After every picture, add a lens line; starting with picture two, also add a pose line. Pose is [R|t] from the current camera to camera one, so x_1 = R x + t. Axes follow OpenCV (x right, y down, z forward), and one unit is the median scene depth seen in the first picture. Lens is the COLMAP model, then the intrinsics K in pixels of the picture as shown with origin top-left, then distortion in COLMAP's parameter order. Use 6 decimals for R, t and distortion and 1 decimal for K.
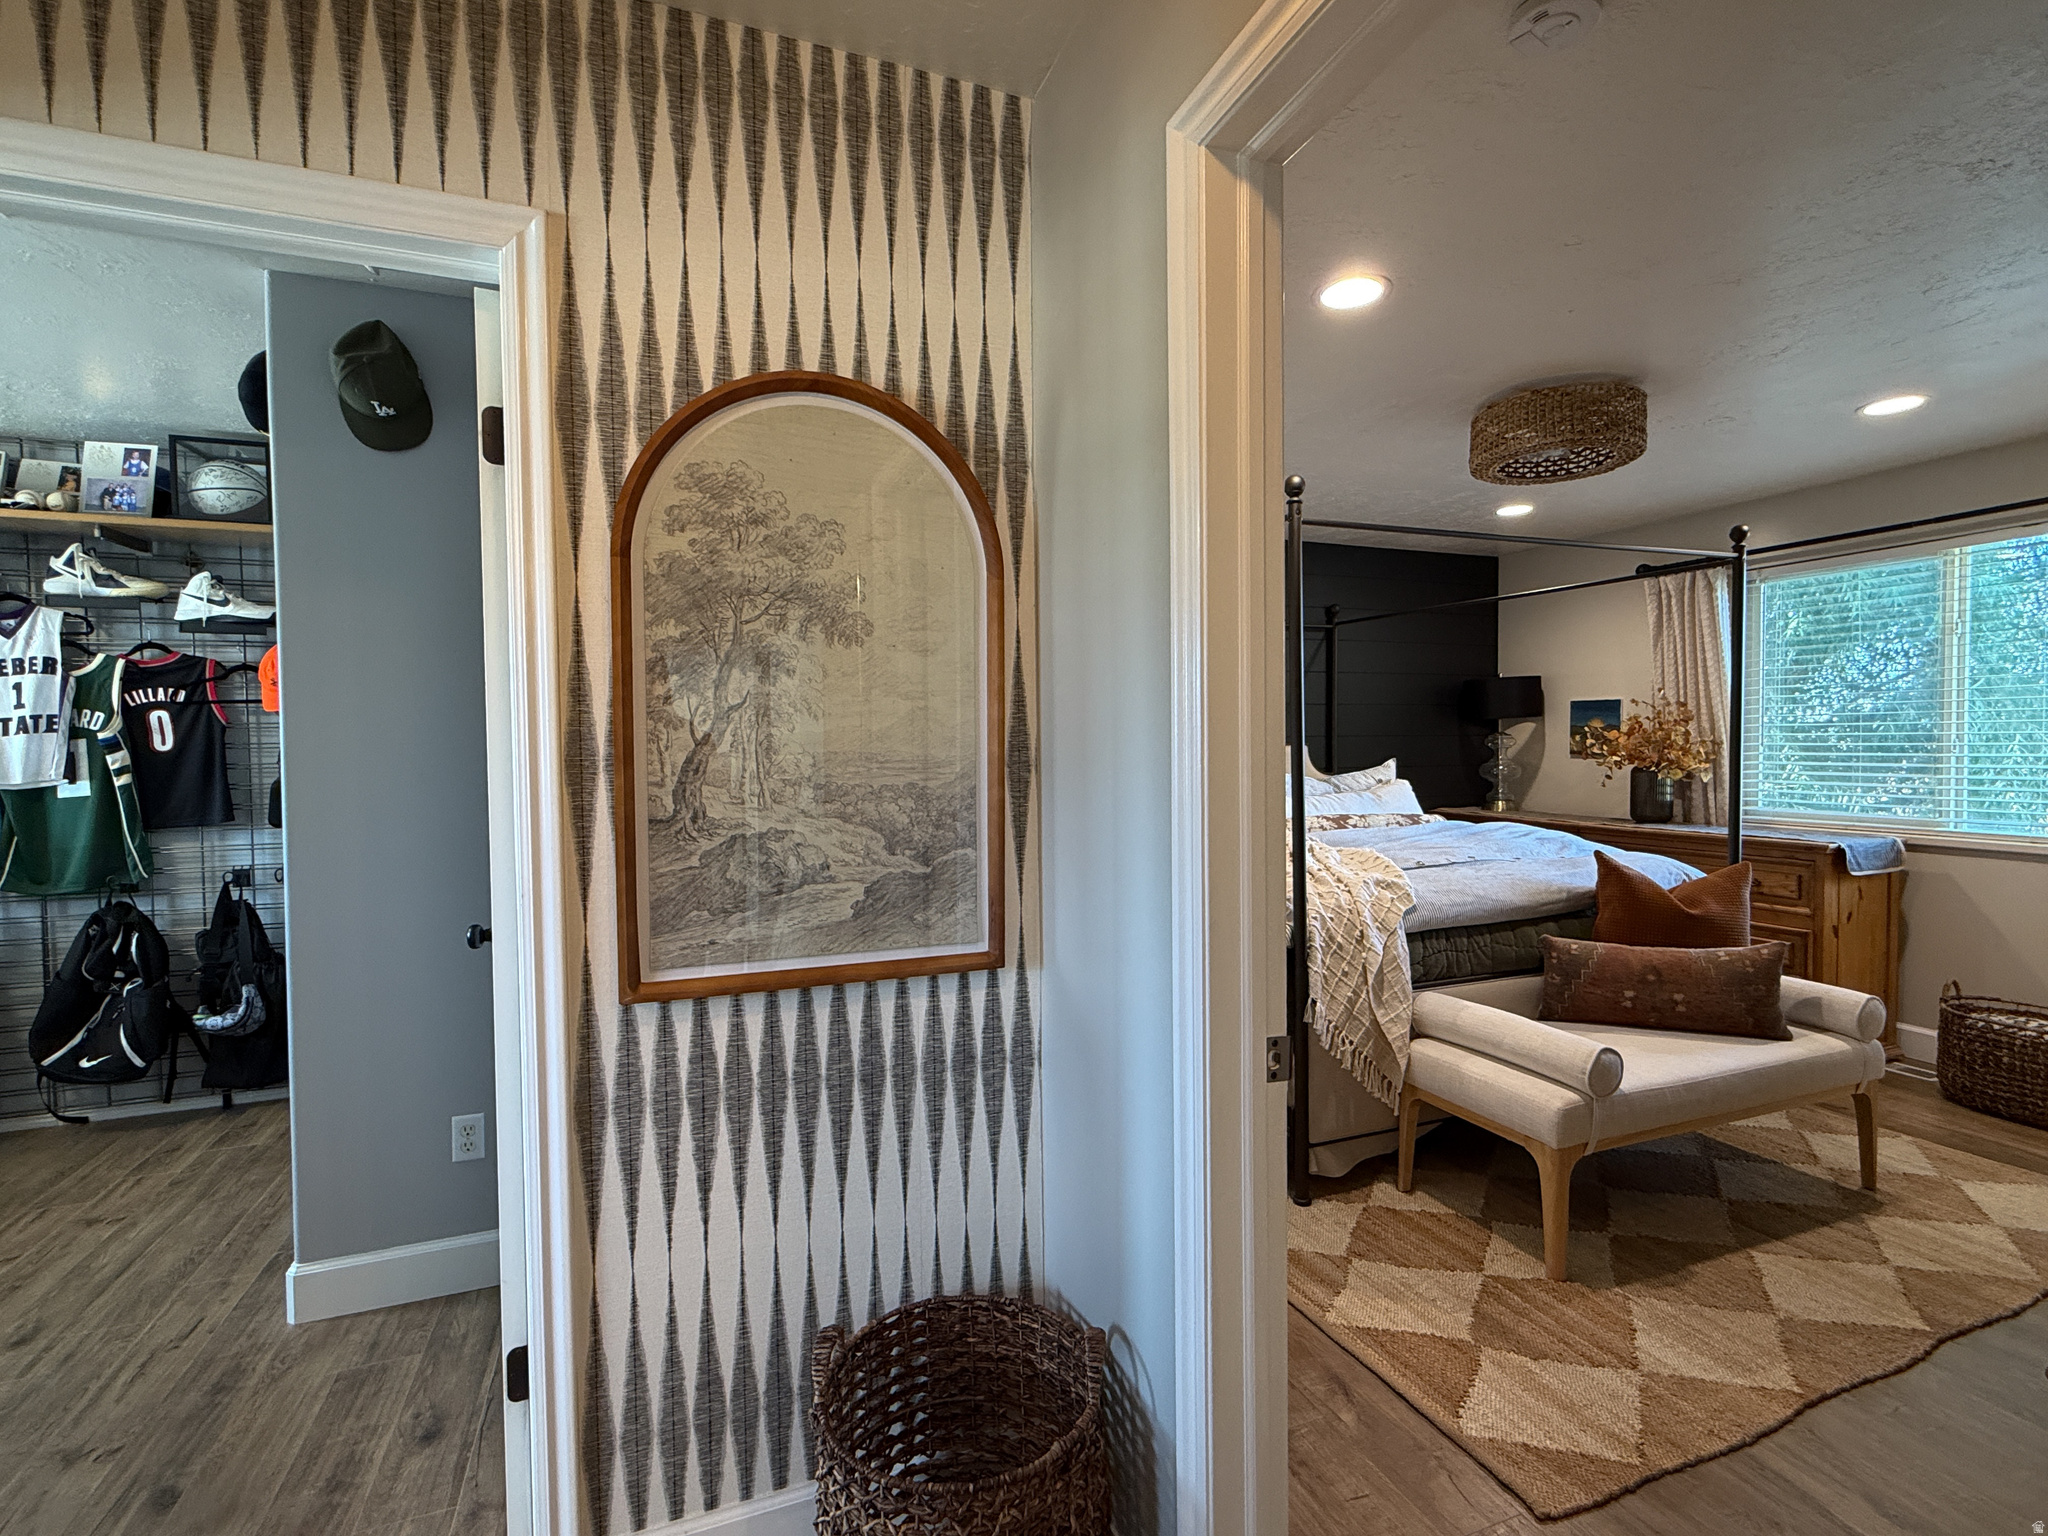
lens RADIAL K [[942.0, 0, 1019.7], [0, 942.0, 774.5], [0, 0, 1]] dist [-0.002603, 0.000727]
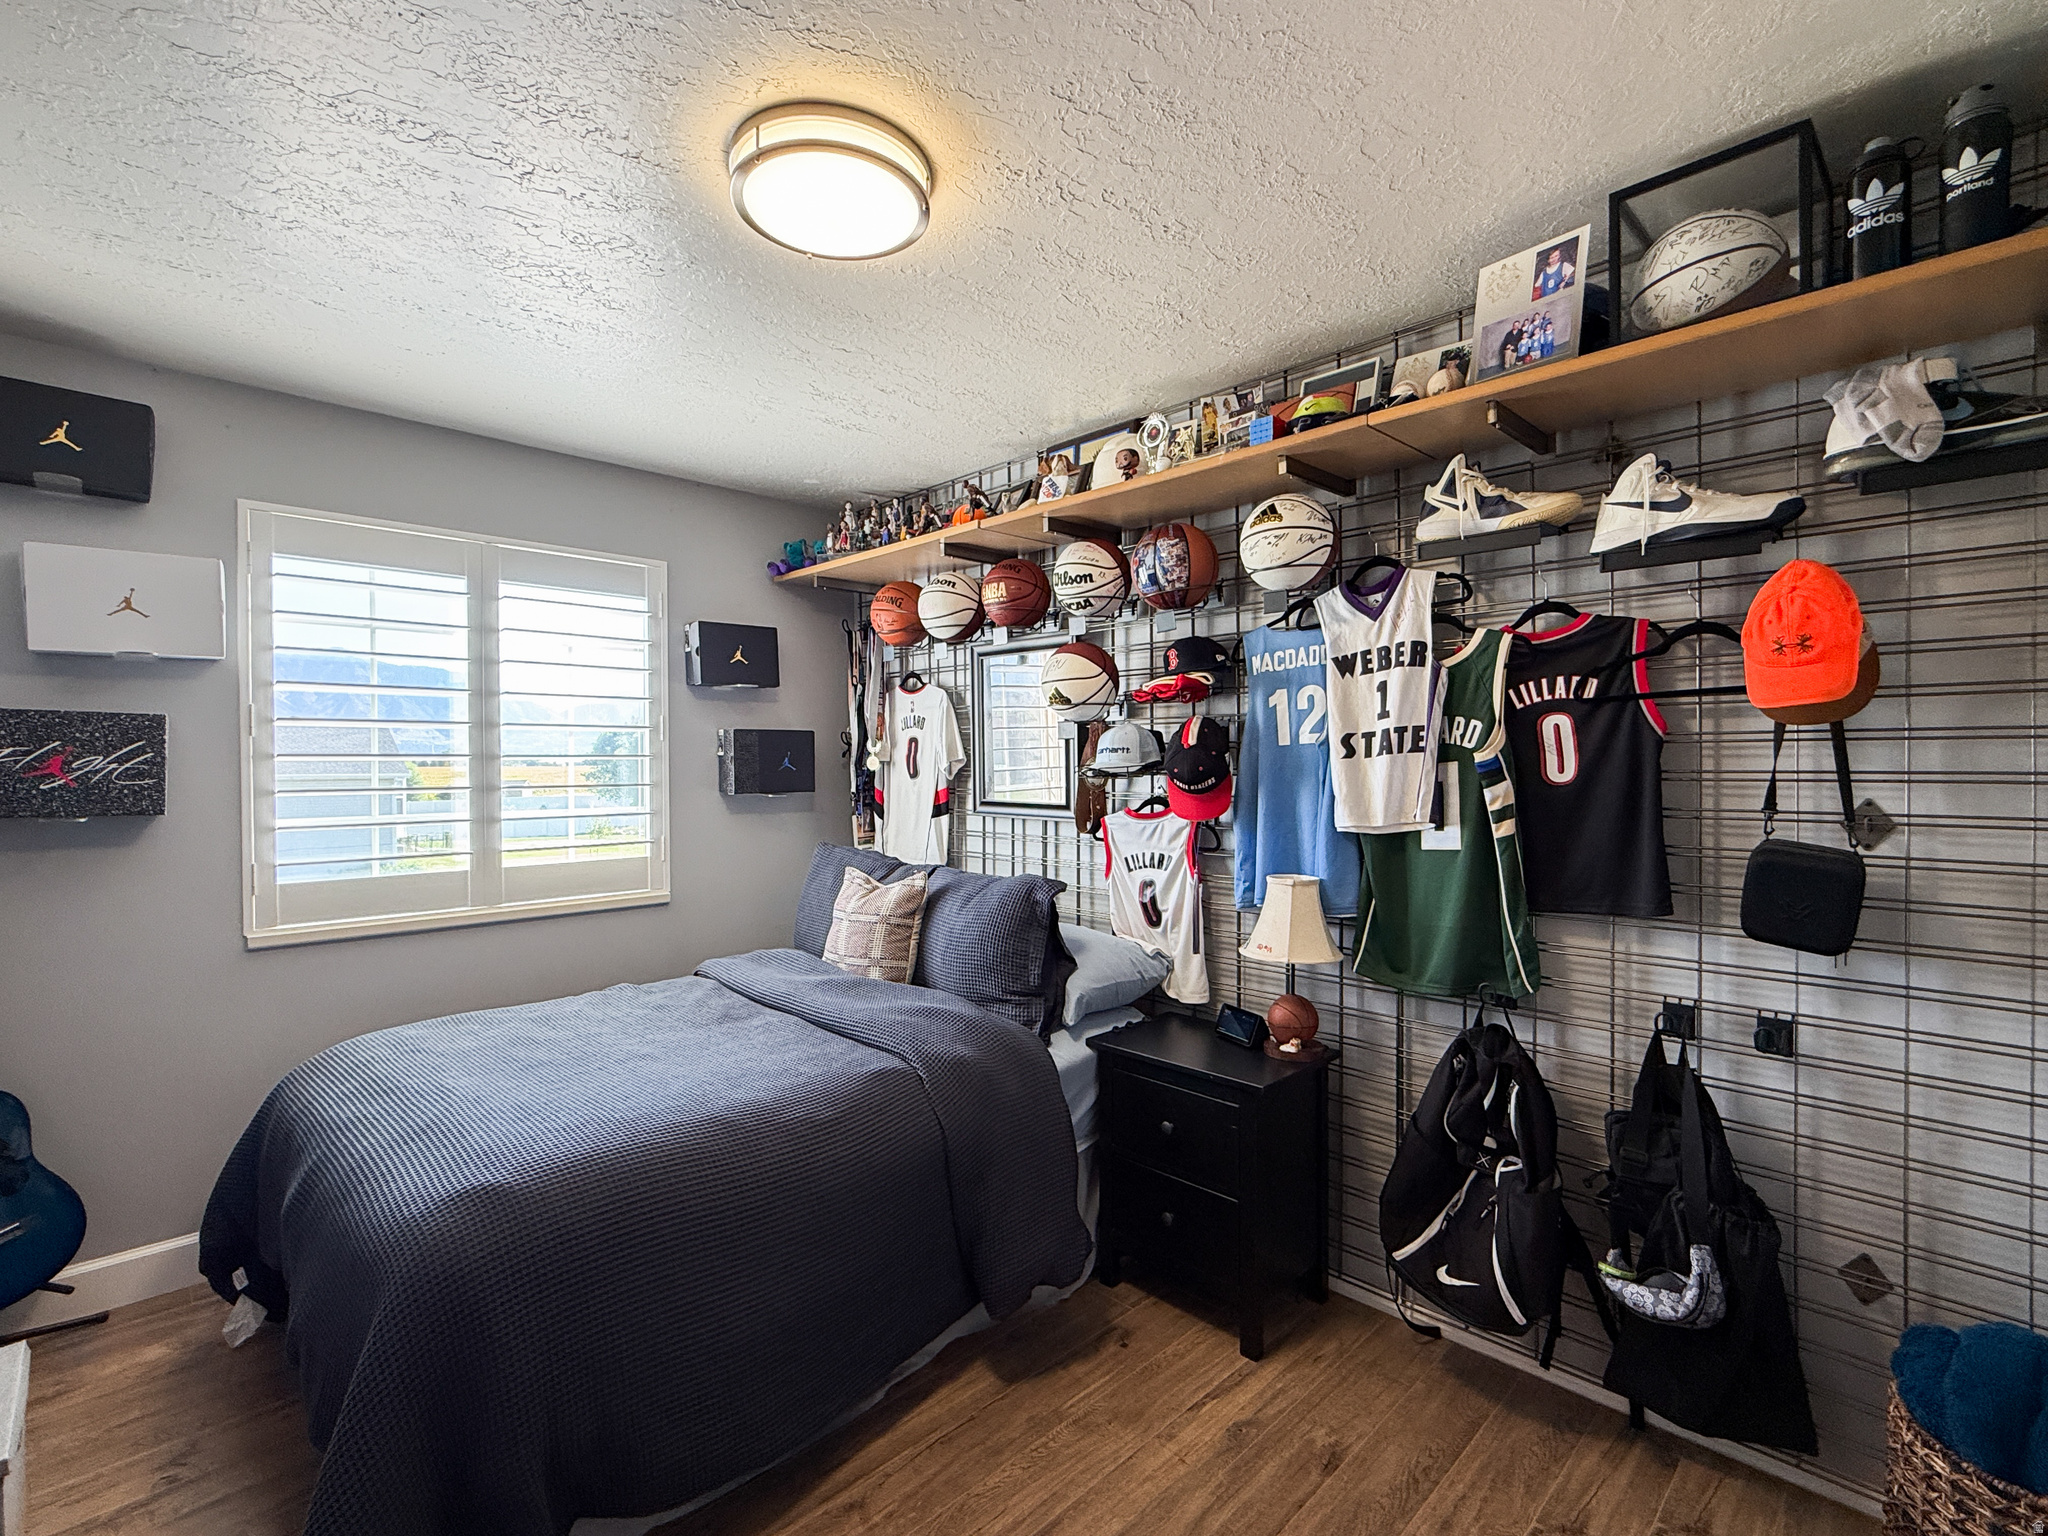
lens RADIAL K [[942.0, 0, 1021.1], [0, 942.0, 769.6], [0, 0, 1]] dist [-0.002603, 0.000727]
pose [[0.392895, 0.015809, -0.919447, -0.512337], [-0.028559, 0.999580, 0.004983, -0.027156], [0.919140, 0.024301, 0.393181, 0.465787]]
